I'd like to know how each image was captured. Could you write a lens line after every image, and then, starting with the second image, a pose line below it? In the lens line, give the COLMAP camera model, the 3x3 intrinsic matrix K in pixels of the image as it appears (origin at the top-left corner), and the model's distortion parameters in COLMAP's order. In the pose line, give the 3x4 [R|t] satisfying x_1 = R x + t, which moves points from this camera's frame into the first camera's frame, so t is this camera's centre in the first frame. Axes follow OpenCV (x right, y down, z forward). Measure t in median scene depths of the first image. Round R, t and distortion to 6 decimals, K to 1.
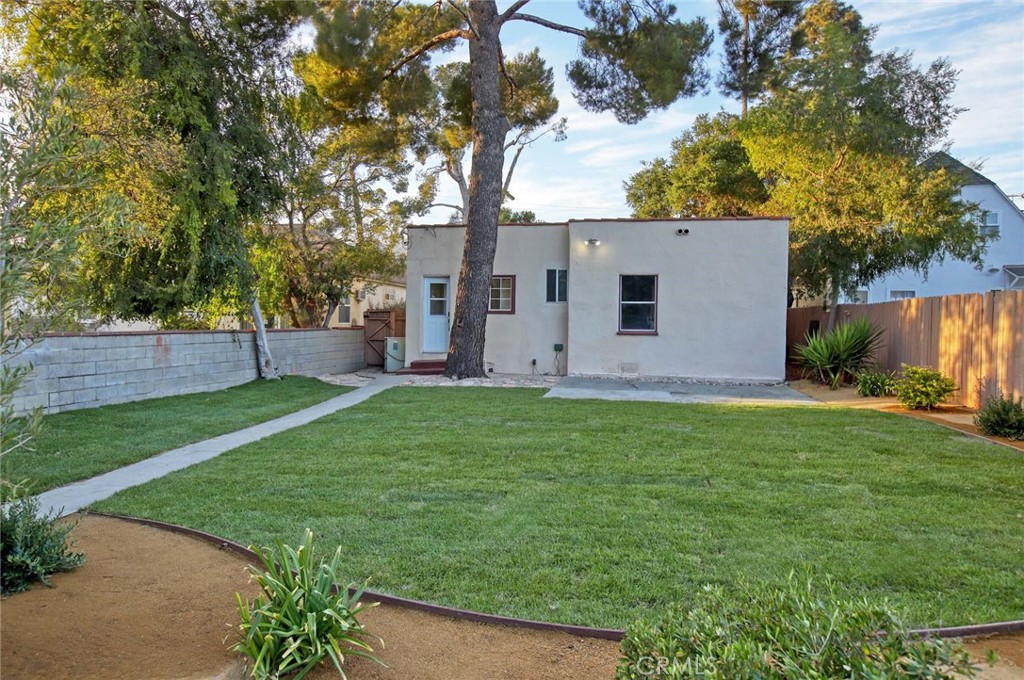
lens RADIAL K [[679.0, 0, 512.2], [0, 679.0, 375.0], [0, 0, 1]] dist [-0.004478, -0.000697]
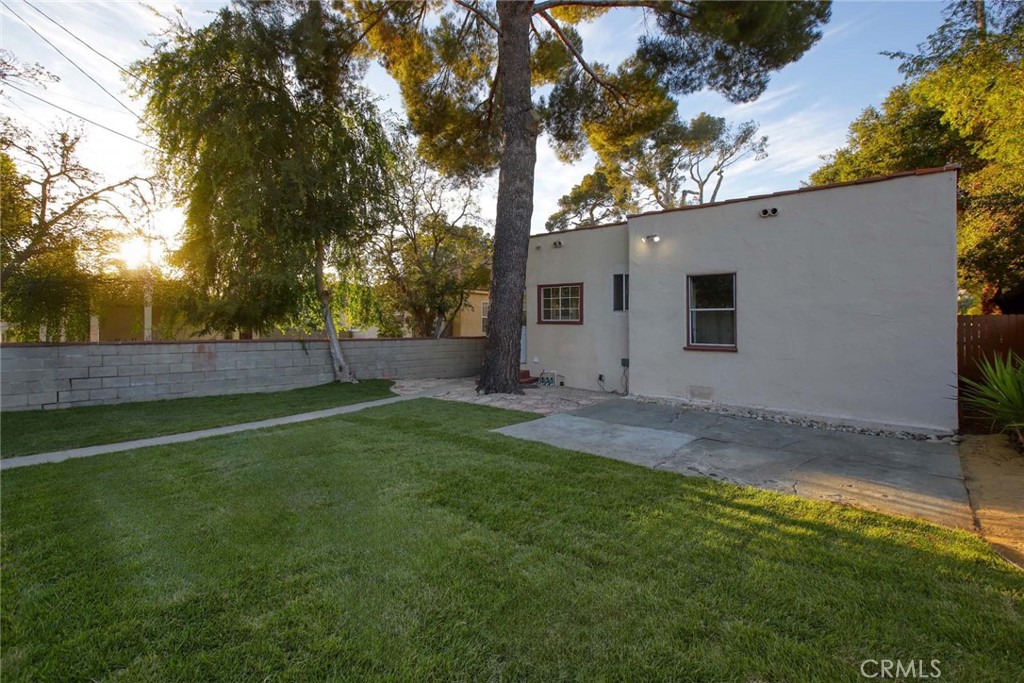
lens RADIAL K [[479.9, 0, 512.0], [0, 479.9, 341.5], [0, 0, 1]] dist [-0.024874, 0.015342]
pose [[0.855509, 0.014670, -0.517580, 0.271720], [-0.042463, 0.998219, -0.041893, -0.036921], [0.516043, 0.057818, 0.854609, 0.410431]]
